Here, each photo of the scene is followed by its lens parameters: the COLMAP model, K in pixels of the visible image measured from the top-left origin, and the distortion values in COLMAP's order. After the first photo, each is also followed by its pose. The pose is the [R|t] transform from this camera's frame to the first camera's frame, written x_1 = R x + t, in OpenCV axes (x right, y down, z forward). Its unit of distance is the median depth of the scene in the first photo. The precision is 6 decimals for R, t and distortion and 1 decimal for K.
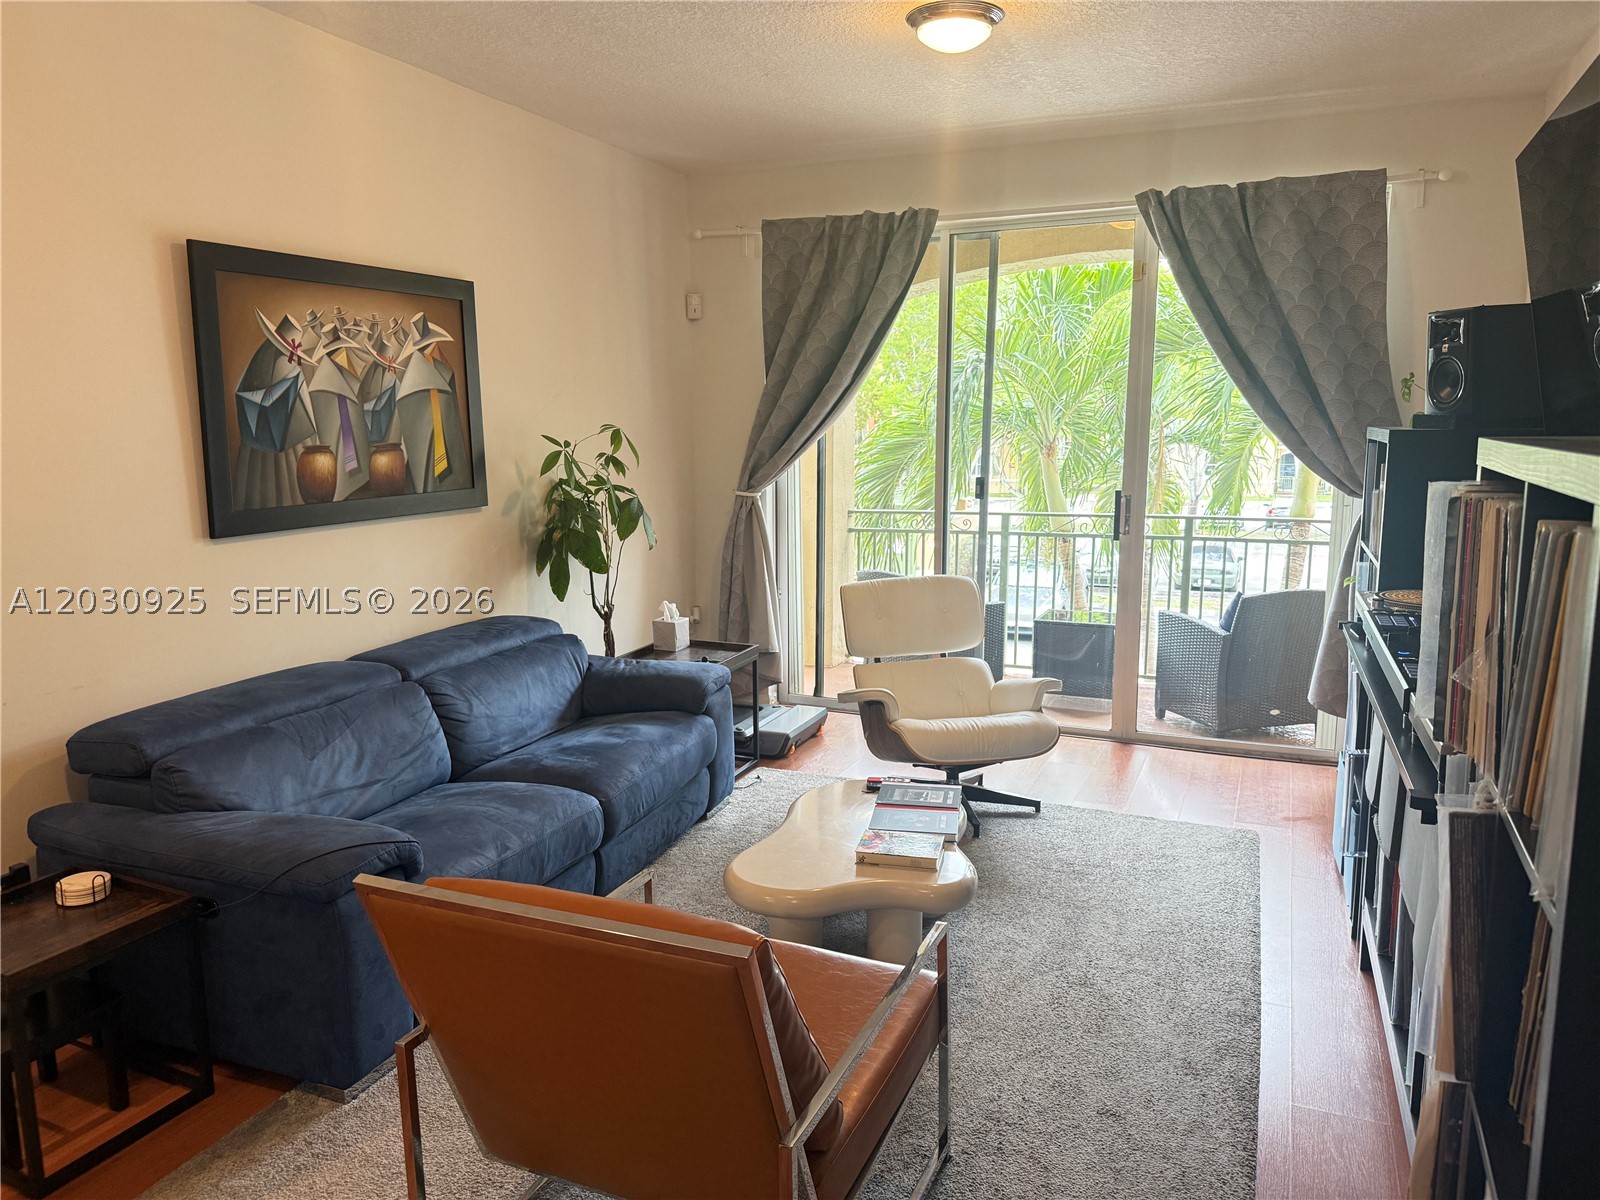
lens RADIAL K [[1130.2, 0, 798.4], [0, 1130.2, 605.9], [0, 0, 1]] dist [-0.005810, -0.003045]
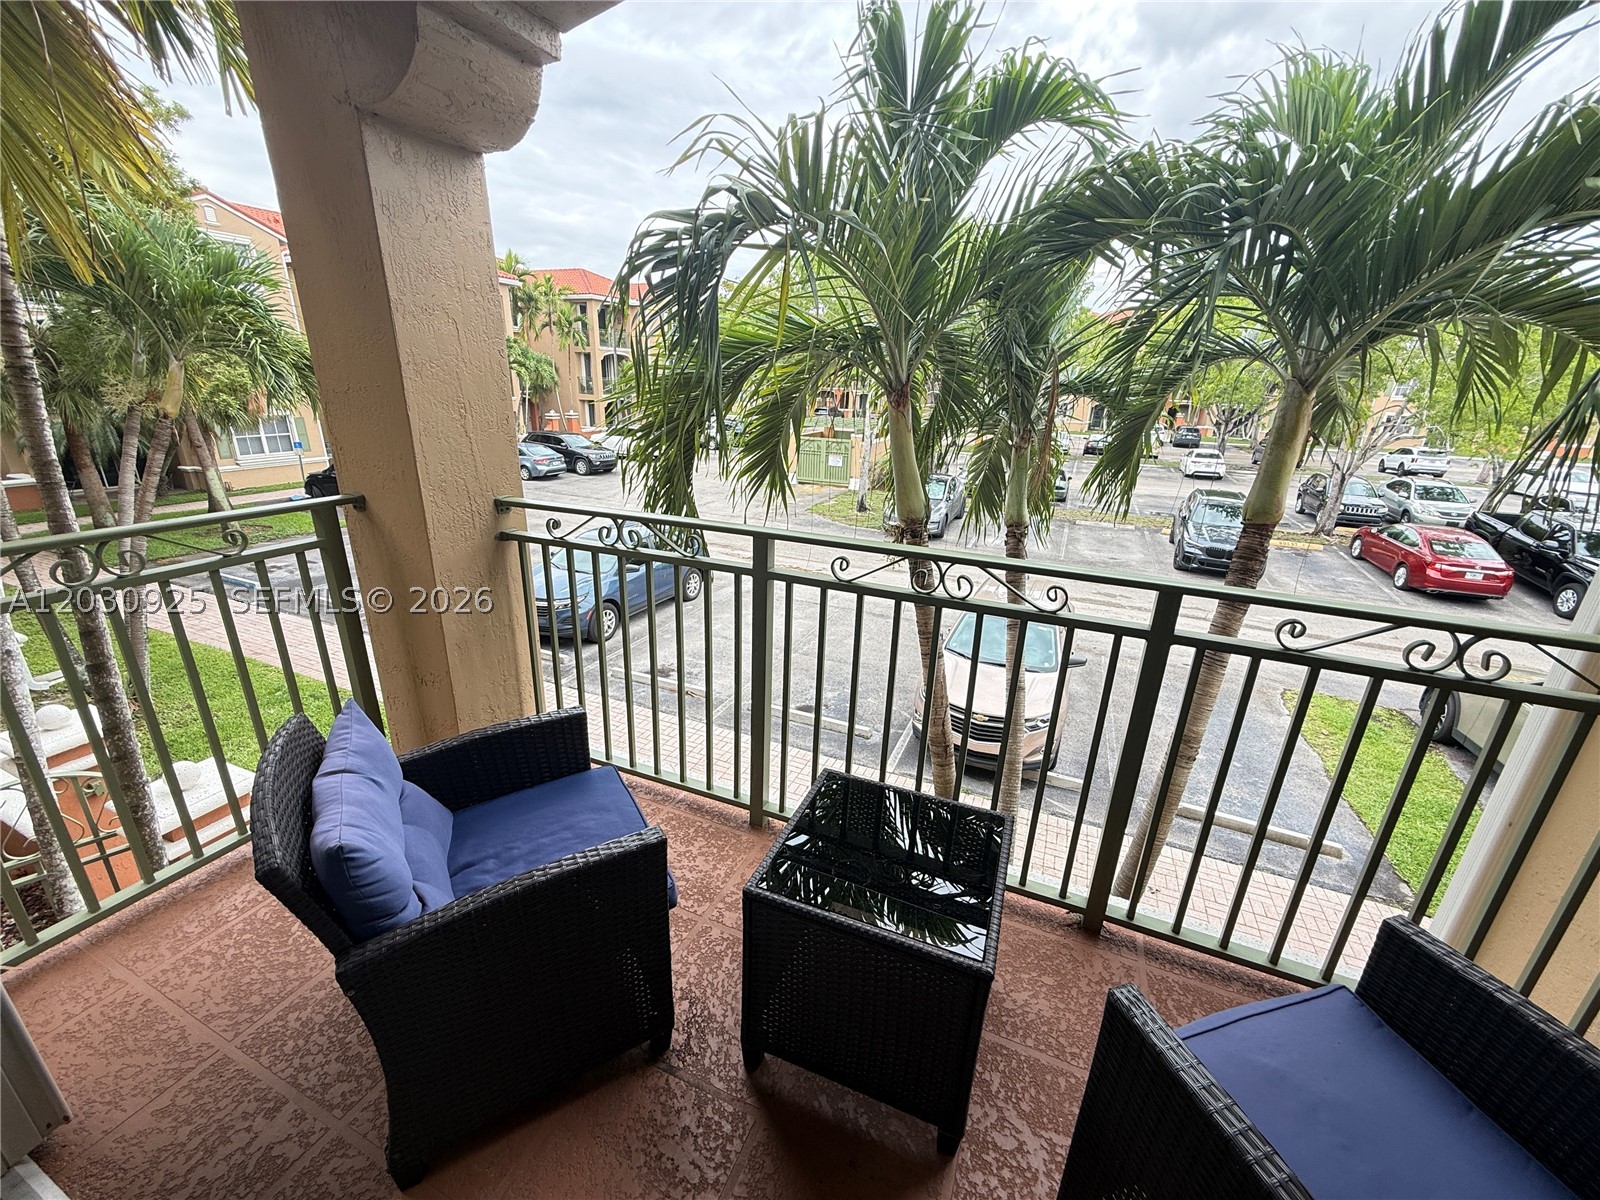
lens RADIAL K [[640.5, 0, 812.4], [0, 640.5, 601.4], [0, 0, 1]] dist [0.000504, 0.000105]
pose [[0.999007, 0.040900, 0.017693, 0.170814], [-0.043477, 0.981671, 0.185556, -0.087313], [-0.009779, -0.186141, 0.982474, 0.608911]]
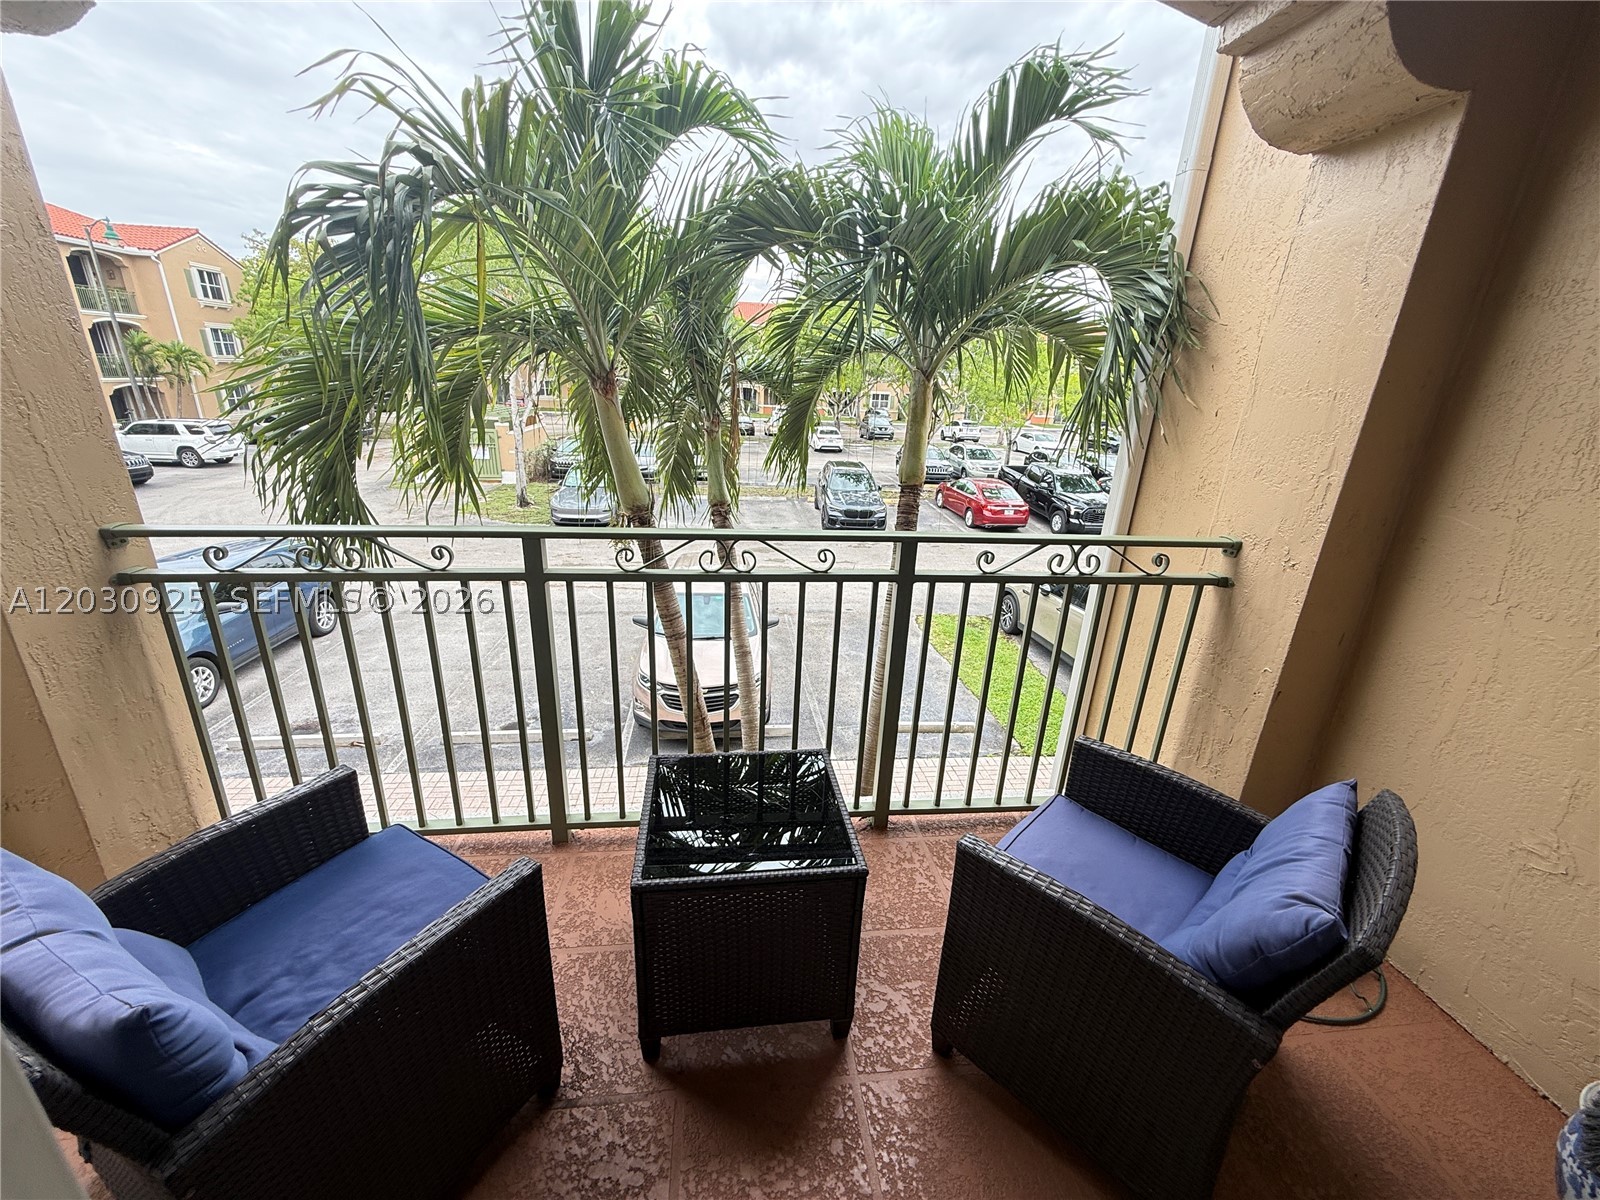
lens RADIAL K [[640.5, 0, 804.8], [0, 640.5, 600.5], [0, 0, 1]] dist [0.000504, 0.000105]
pose [[0.861935, -0.120308, 0.492539, 0.123737], [0.021732, 0.979314, 0.201177, -0.087062], [-0.506553, -0.162698, 0.846719, 0.607473]]
